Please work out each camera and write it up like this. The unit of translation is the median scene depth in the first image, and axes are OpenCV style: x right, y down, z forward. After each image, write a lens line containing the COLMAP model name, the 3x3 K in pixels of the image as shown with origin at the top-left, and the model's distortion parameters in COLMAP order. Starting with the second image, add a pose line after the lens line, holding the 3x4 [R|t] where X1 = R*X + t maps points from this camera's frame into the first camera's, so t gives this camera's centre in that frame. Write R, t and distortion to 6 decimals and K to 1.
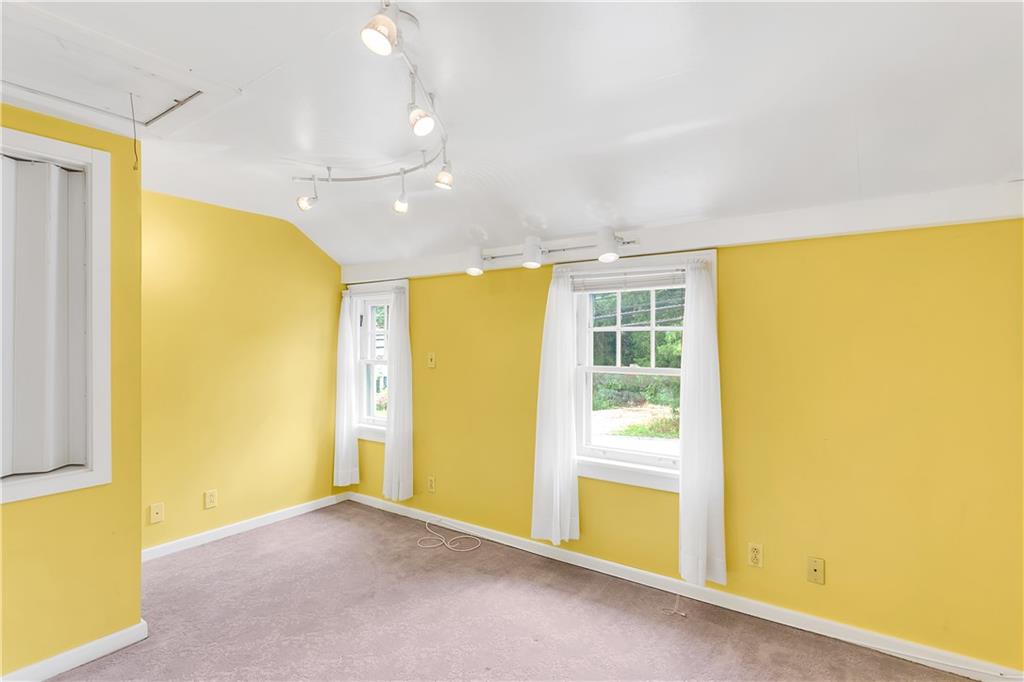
lens RADIAL K [[503.7, 0, 512.0], [0, 503.7, 333.5], [0, 0, 1]] dist [-0.005409, 0.000801]
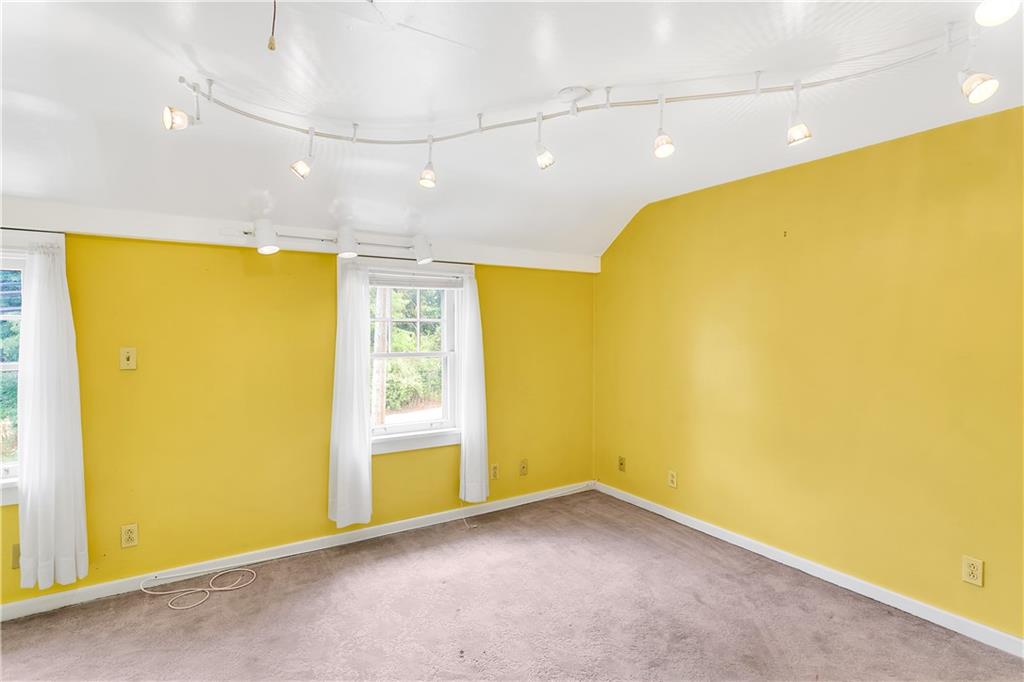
lens RADIAL K [[503.7, 0, 512.0], [0, 503.7, 333.5], [0, 0, 1]] dist [-0.005409, 0.000801]
pose [[0.391033, -0.009430, 0.920328, -0.736235], [-0.013140, 0.999788, 0.015827, -0.000206], [-0.920283, -0.018282, 0.390827, 0.300938]]
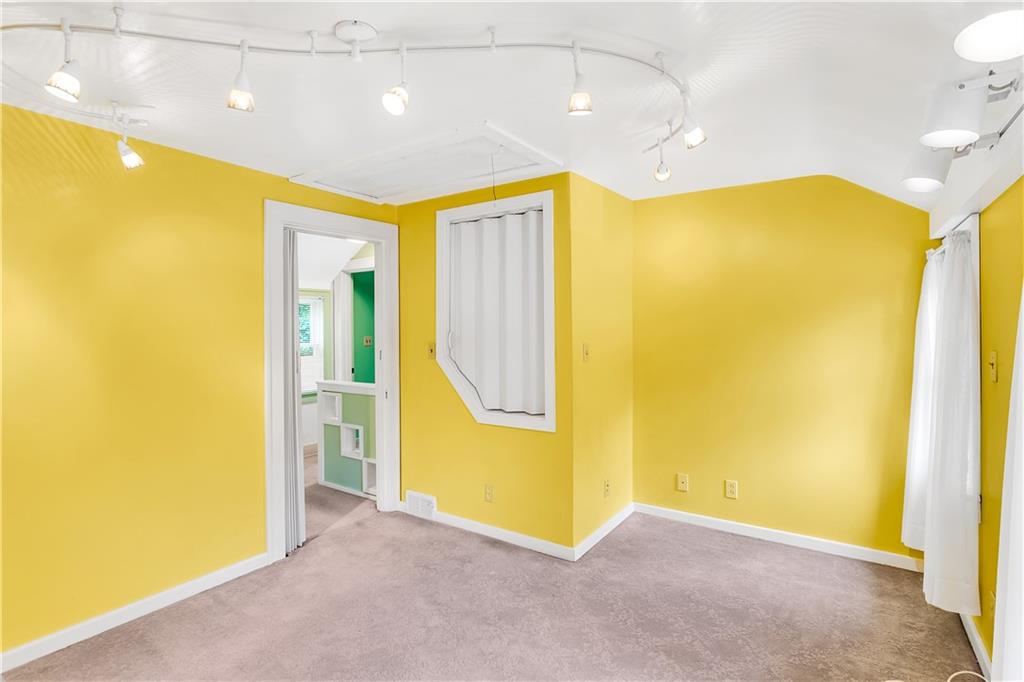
lens RADIAL K [[493.1, 0, 512.6], [0, 493.1, 326.8], [0, 0, 1]] dist [-0.003051, 0.000667]
pose [[0.037904, -0.002516, -0.999278, 0.402270], [0.014888, 0.999887, -0.001952, 0.009851], [0.999170, -0.014803, 0.037937, 0.633434]]
